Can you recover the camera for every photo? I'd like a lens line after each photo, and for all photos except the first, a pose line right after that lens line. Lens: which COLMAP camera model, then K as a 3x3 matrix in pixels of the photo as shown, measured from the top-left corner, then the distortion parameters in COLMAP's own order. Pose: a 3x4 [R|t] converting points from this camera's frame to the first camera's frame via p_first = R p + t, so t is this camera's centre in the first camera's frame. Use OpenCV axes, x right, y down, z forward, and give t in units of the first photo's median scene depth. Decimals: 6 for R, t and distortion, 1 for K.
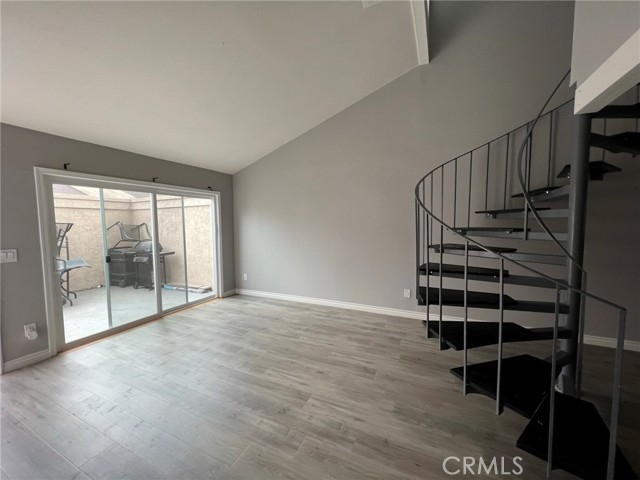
lens RADIAL K [[257.2, 0, 319.6], [0, 257.2, 239.3], [0, 0, 1]] dist [0.001228, -0.000188]
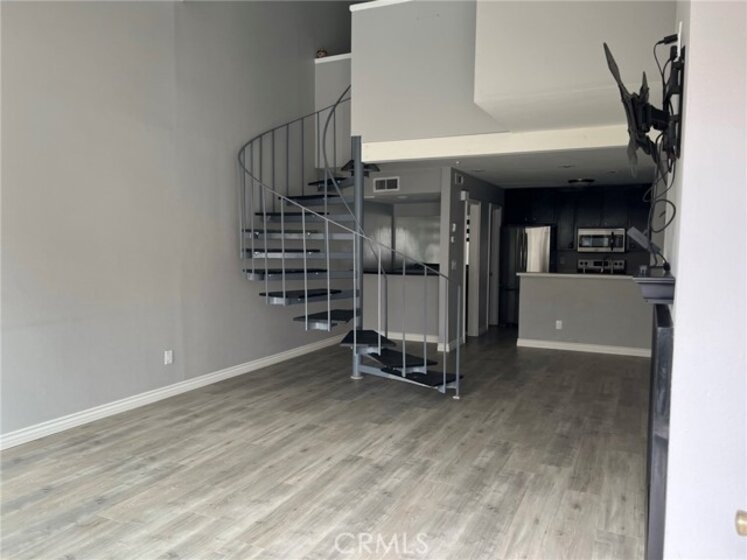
lens RADIAL K [[557.4, 0, 372.5], [0, 557.4, 282.5], [0, 0, 1]] dist [0.030696, -0.005469]
pose [[-0.002332, -0.058012, 0.998313, -1.291209], [0.057515, 0.996656, 0.058050, -0.020918], [-0.998342, 0.057553, 0.001012, 0.668173]]
